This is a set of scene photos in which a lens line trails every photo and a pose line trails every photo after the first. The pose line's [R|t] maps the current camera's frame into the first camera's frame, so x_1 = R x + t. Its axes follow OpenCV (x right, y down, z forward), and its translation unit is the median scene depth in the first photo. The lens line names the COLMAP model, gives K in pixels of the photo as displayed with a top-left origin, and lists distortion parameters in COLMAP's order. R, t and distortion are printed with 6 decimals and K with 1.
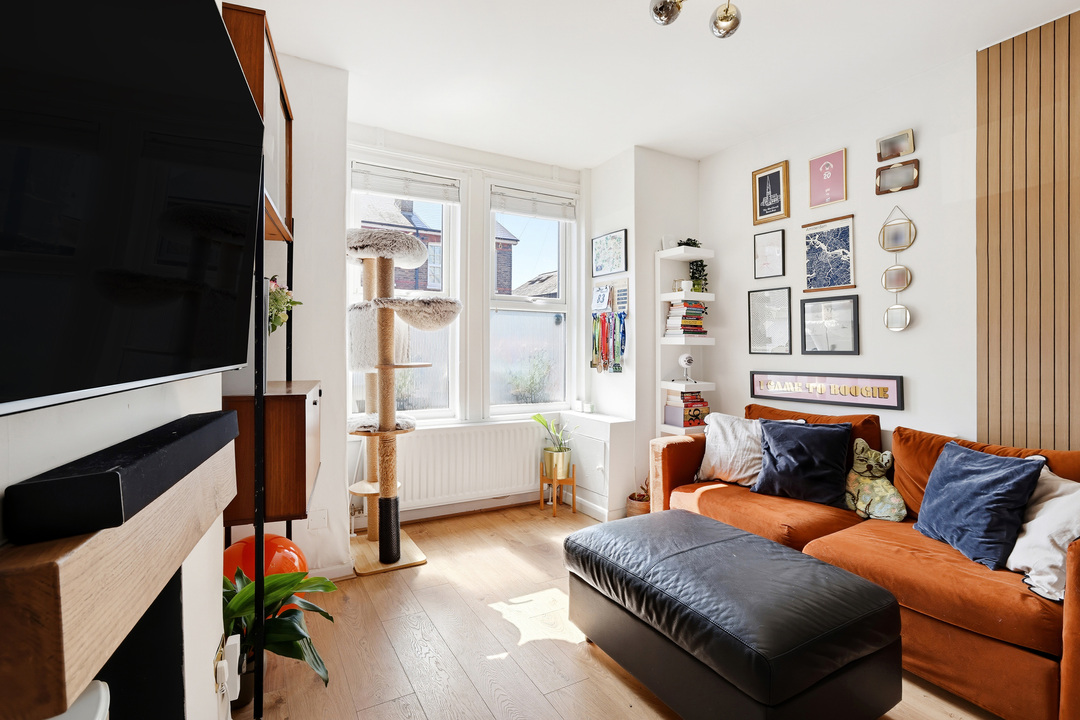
lens RADIAL K [[492.8, 0, 543.4], [0, 492.8, 351.7], [0, 0, 1]] dist [-0.005444, 0.001768]
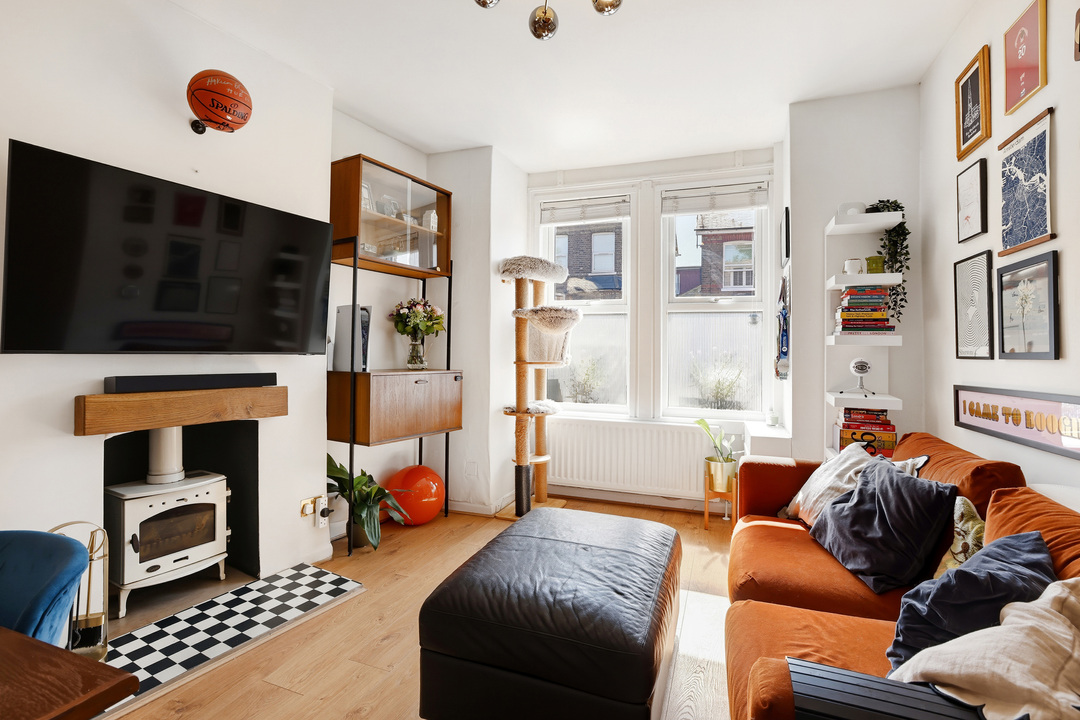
lens RADIAL K [[492.8, 0, 559.6], [0, 492.8, 361.2], [0, 0, 1]] dist [-0.005444, 0.001768]
pose [[0.662681, 0.016713, -0.748715, 0.600082], [-0.017210, 0.999827, 0.007086, 0.012956], [0.748704, 0.008190, 0.662854, 0.187048]]
